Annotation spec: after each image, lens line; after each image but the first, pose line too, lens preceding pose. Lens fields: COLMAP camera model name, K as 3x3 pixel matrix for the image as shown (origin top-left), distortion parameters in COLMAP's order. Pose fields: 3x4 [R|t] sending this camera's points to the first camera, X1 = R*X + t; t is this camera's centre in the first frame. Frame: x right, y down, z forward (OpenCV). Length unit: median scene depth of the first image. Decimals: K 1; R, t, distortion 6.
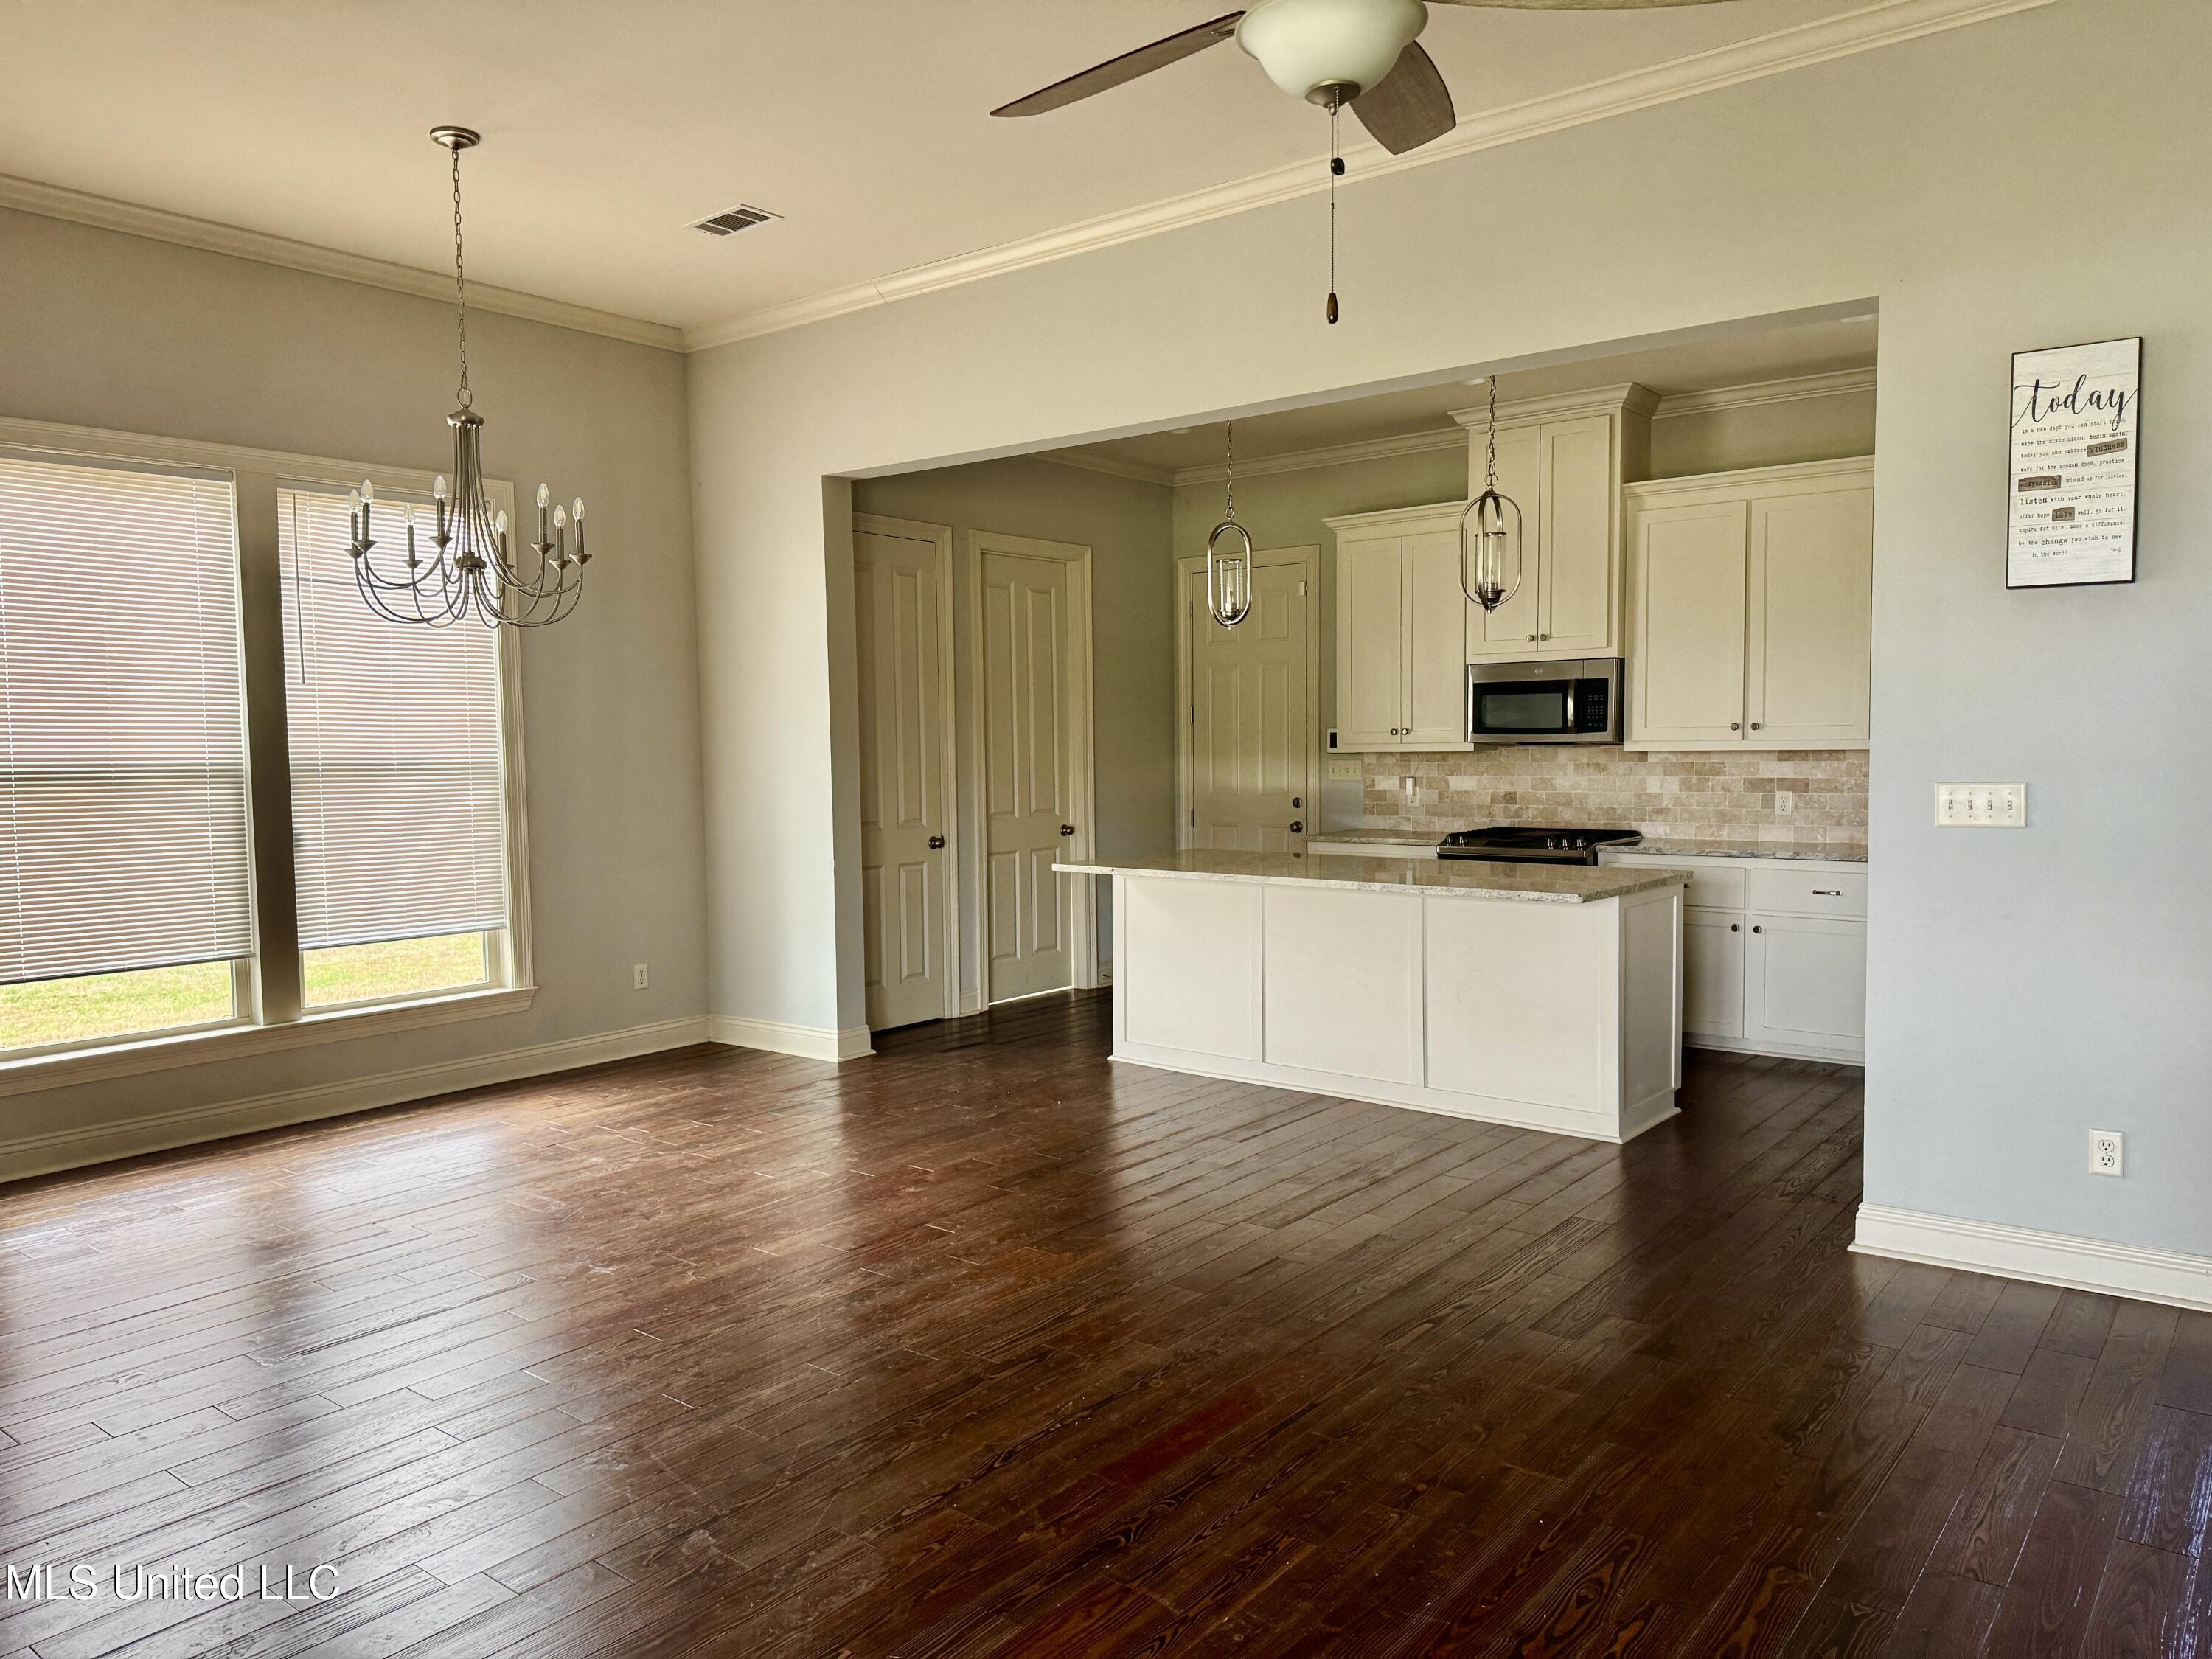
lens RADIAL K [[1554.1, 0, 1130.8], [0, 1554.1, 832.8], [0, 0, 1]] dist [0.072979, -0.086253]
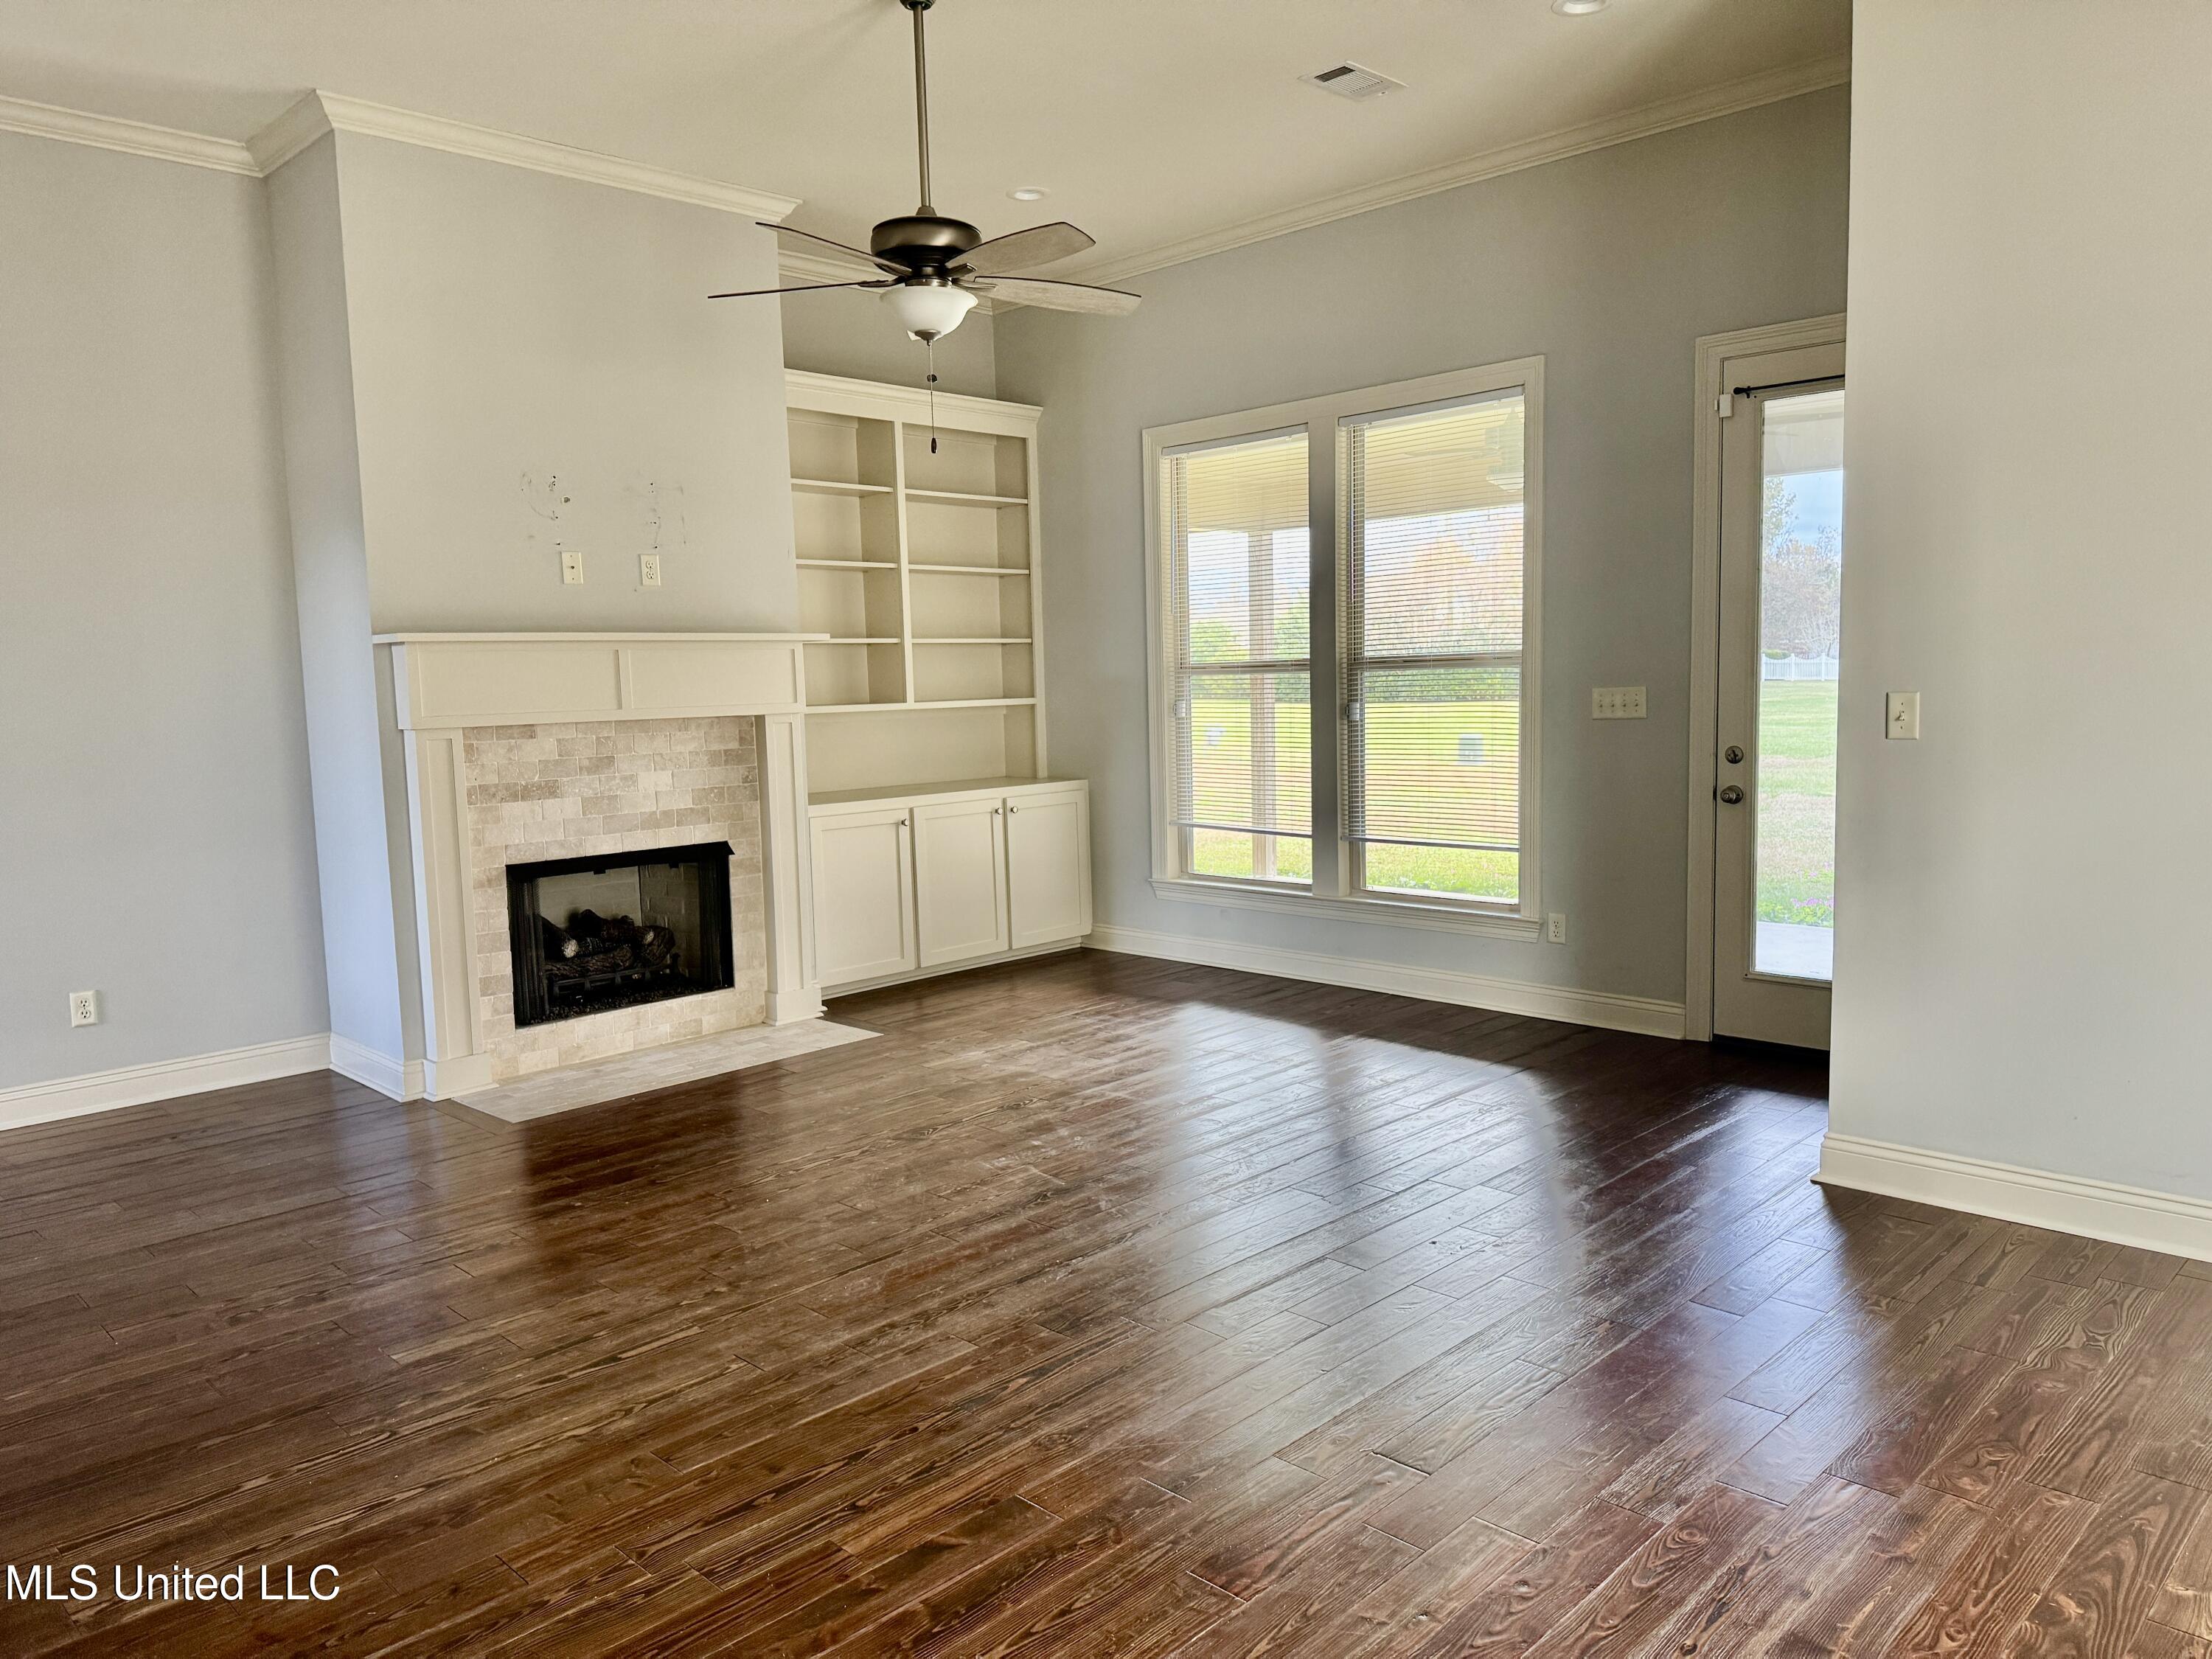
lens RADIAL K [[1554.1, 0, 1125.6], [0, 1554.1, 827.6], [0, 0, 1]] dist [0.072979, -0.086253]
pose [[-0.992420, 0.026986, 0.119895, -0.104673], [0.046175, 0.985991, 0.160277, -0.051720], [-0.113890, 0.164598, -0.979763, 0.949815]]
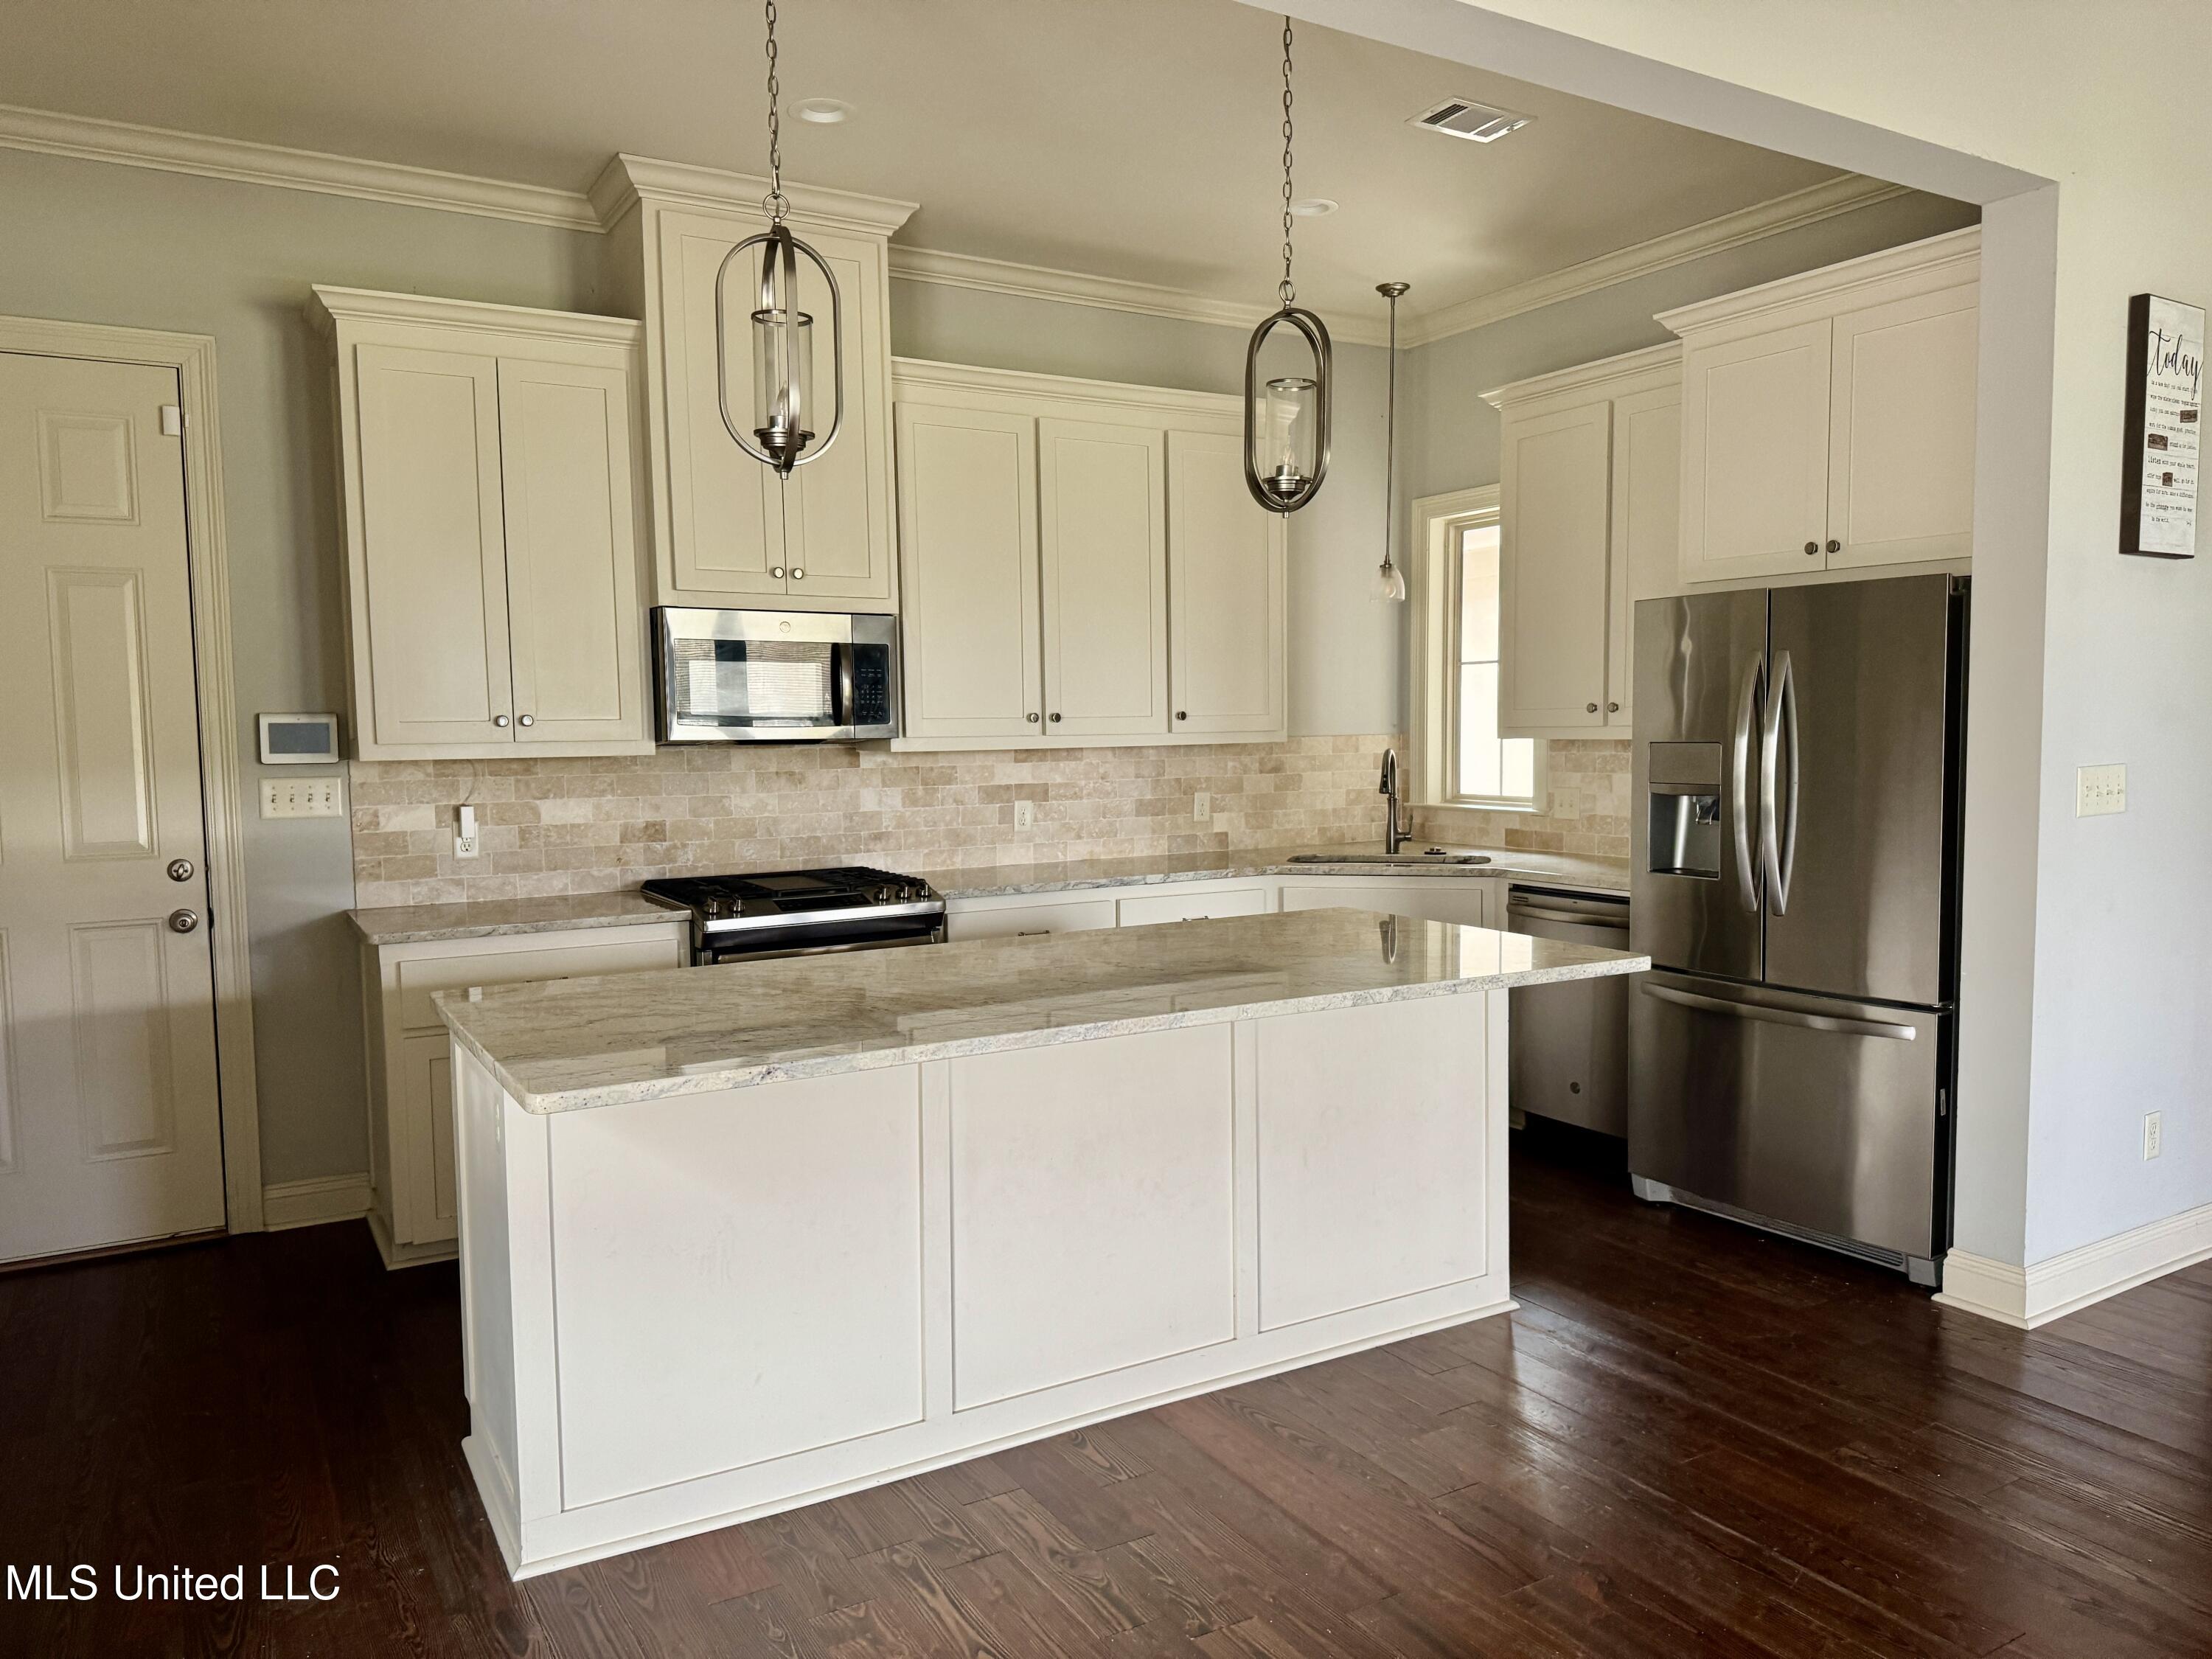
lens RADIAL K [[1554.1, 0, 1098.5], [0, 1554.1, 844.2], [0, 0, 1]] dist [0.072979, -0.086253]
pose [[0.372850, -0.066421, 0.925511, -0.297620], [0.066396, 0.996788, 0.044788, -0.038065], [-0.925513, 0.044751, 0.376063, 0.691966]]
